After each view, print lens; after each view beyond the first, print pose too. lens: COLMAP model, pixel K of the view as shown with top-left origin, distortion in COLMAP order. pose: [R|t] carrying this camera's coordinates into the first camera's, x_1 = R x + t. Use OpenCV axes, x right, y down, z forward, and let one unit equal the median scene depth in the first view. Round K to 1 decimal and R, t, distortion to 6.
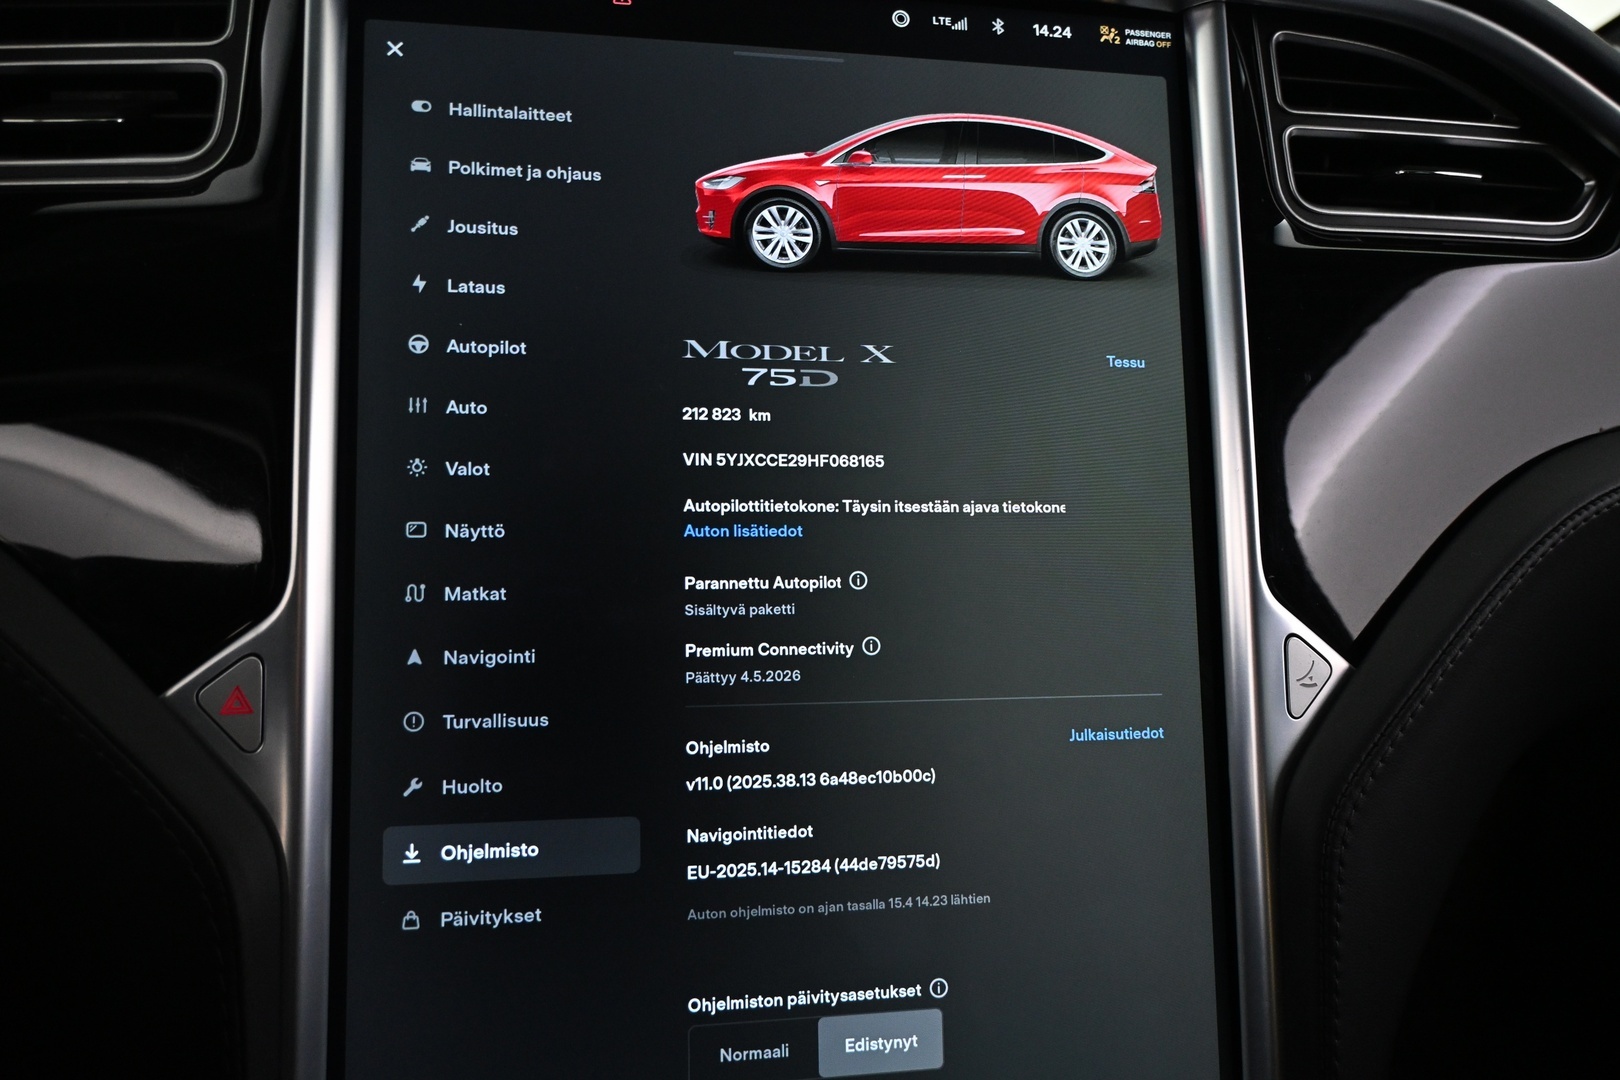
lens RADIAL K [[1238.0, 0, 804.7], [0, 1238.0, 537.2], [0, 0, 1]] dist [-0.003407, -0.000556]
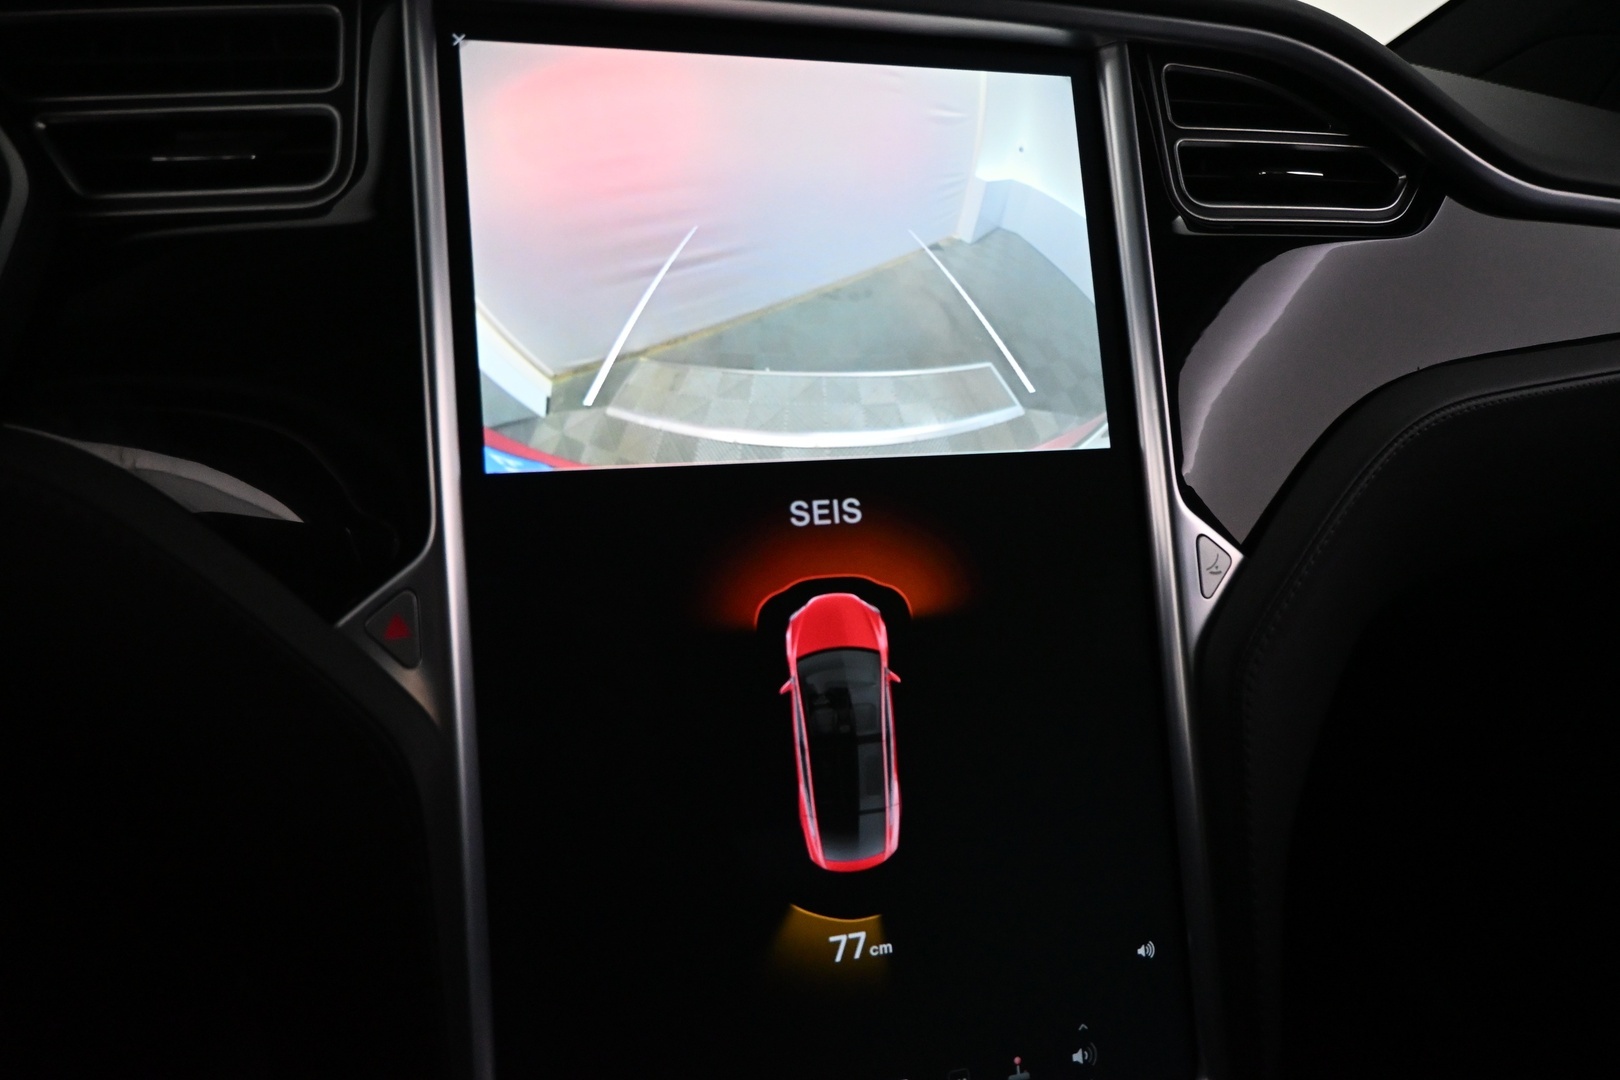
lens RADIAL K [[1119.1, 0, 815.5], [0, 1119.1, 540.1], [0, 0, 1]] dist [0.009125, -0.004468]
pose [[0.994192, -0.055096, 0.092449, -0.121068], [0.052713, 0.998217, 0.028020, 0.030812], [-0.093828, -0.022984, 0.995323, -0.136200]]
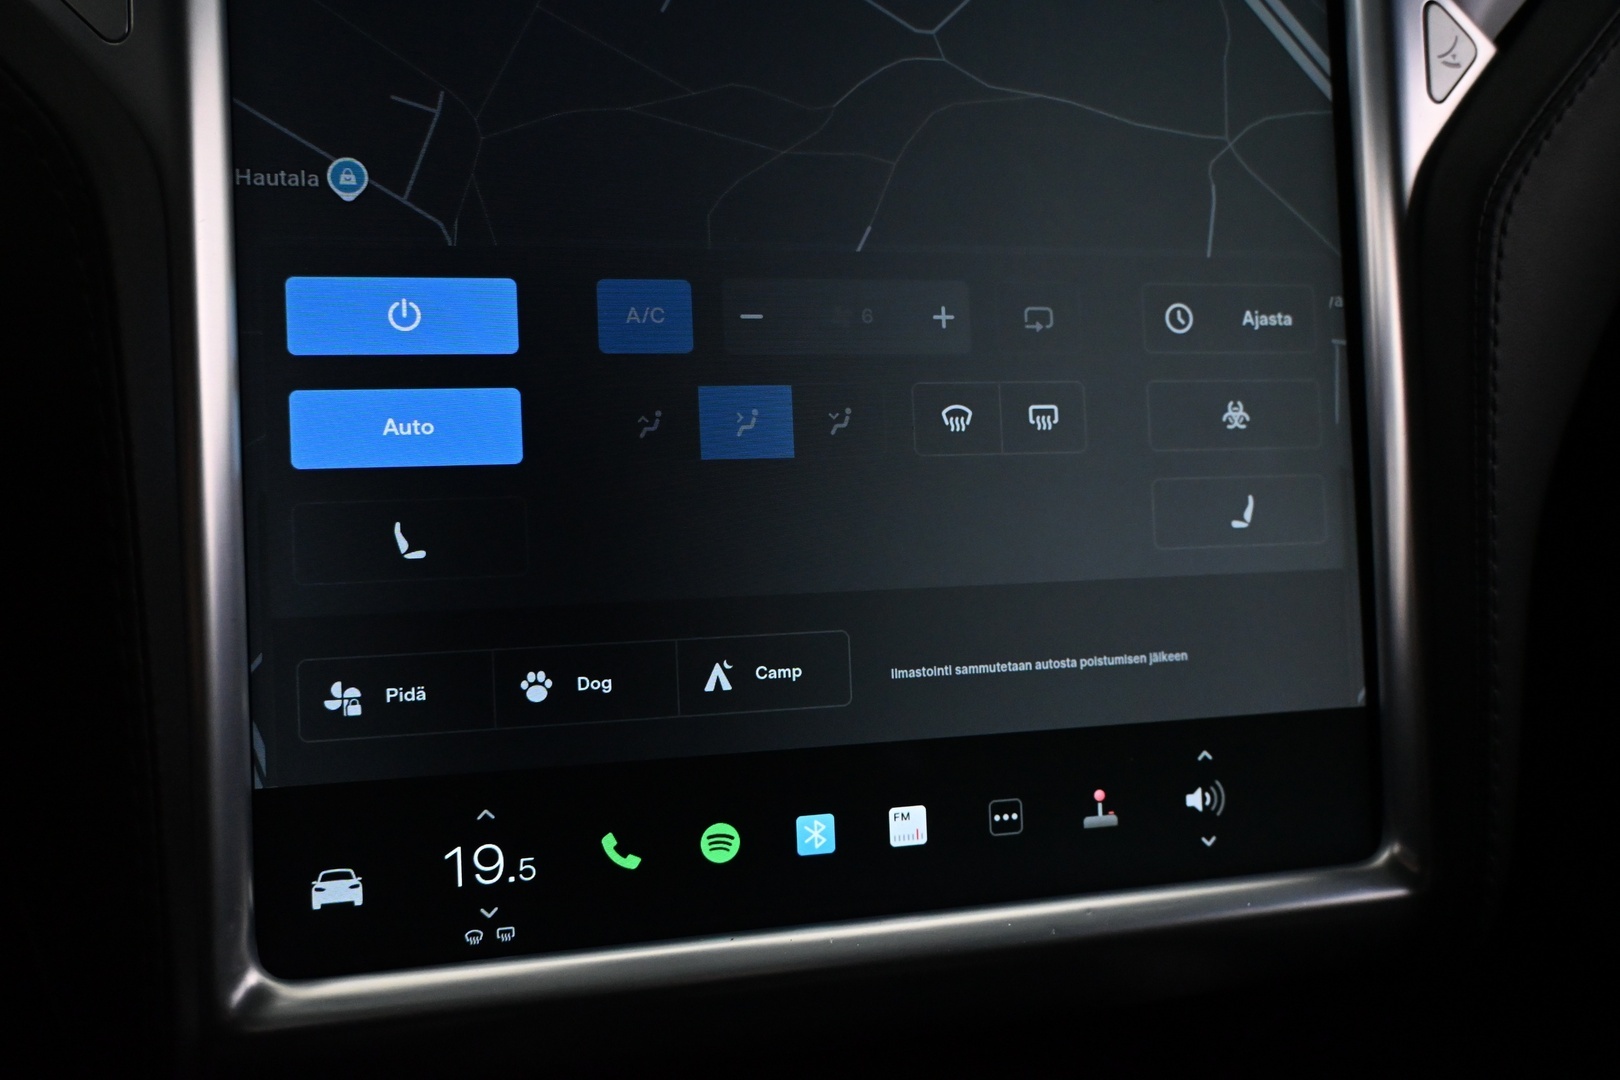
lens RADIAL K [[1238.0, 0, 810.5], [0, 1238.0, 543.1], [0, 0, 1]] dist [-0.003407, -0.000556]
pose [[0.998951, -0.025112, 0.038301, -0.054477], [0.022032, 0.996645, 0.078824, 0.369161], [-0.040152, -0.077897, 0.996152, 0.187090]]
